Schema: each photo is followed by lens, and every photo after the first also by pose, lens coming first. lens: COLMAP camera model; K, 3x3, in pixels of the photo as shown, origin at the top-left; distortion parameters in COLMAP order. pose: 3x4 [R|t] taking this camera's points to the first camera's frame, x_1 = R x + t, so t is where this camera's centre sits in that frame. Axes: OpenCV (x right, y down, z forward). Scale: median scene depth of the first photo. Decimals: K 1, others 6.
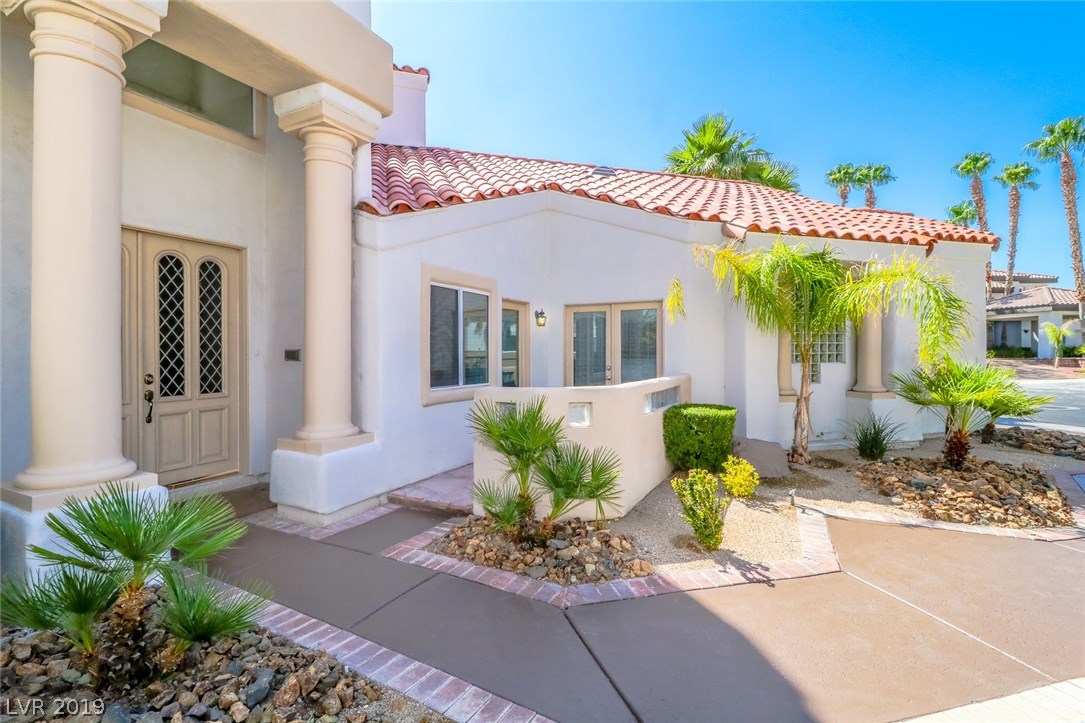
lens RADIAL K [[498.2, 0, 525.5], [0, 498.2, 348.2], [0, 0, 1]] dist [-0.004908, -0.000528]
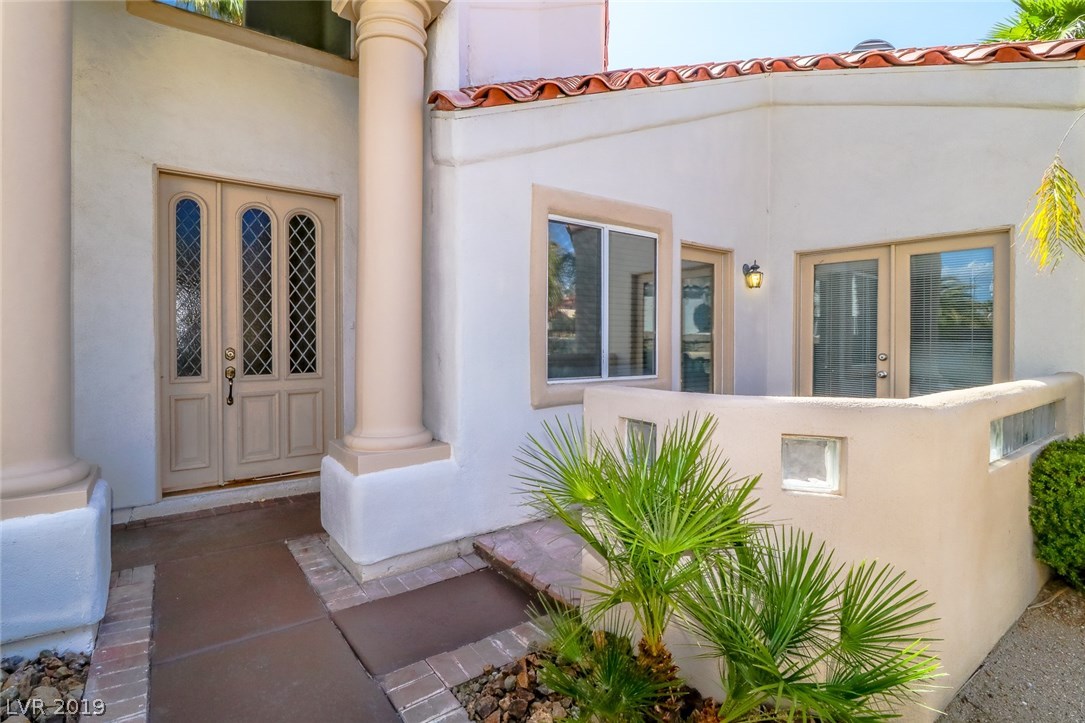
lens RADIAL K [[452.4, 0, 543.6], [0, 452.4, 336.9], [0, 0, 1]] dist [-0.016148, -0.000853]
pose [[0.893712, 0.010419, -0.448521, 0.068197], [-0.007495, 0.999938, 0.008293, 0.020705], [0.448579, -0.004050, 0.893734, 0.504089]]
